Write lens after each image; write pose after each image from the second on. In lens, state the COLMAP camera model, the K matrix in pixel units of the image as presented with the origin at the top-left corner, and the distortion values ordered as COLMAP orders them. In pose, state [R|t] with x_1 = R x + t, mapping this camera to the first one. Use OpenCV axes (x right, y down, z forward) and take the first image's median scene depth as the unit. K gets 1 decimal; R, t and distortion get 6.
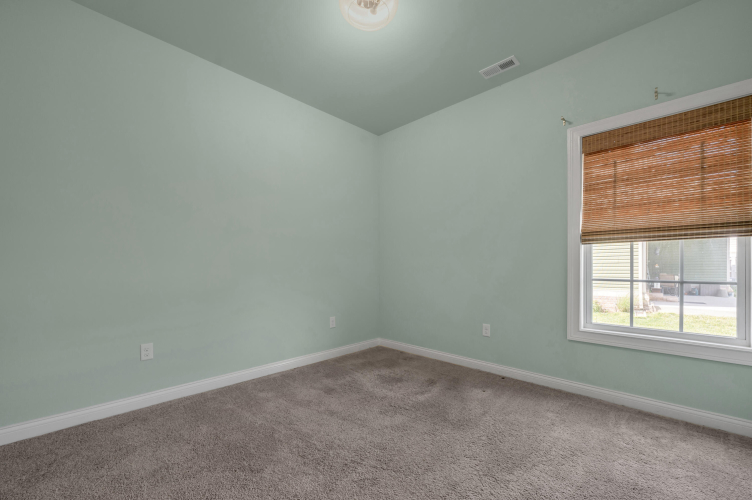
lens RADIAL K [[307.2, 0, 374.3], [0, 307.2, 267.0], [0, 0, 1]] dist [-0.001070, 0.000388]
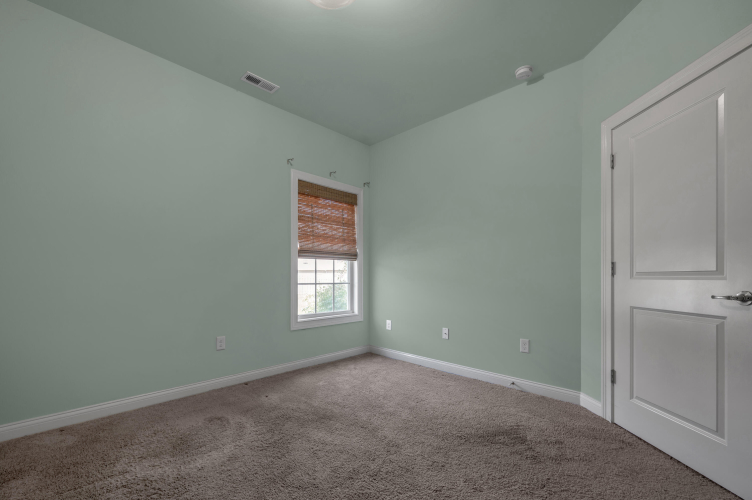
lens RADIAL K [[307.2, 0, 369.6], [0, 307.2, 276.8], [0, 0, 1]] dist [-0.001070, 0.000388]
pose [[0.006118, -0.004996, 0.999969, -0.707602], [-0.003485, 0.999981, 0.005017, 0.000088], [-0.999975, -0.003516, 0.006100, 0.697899]]
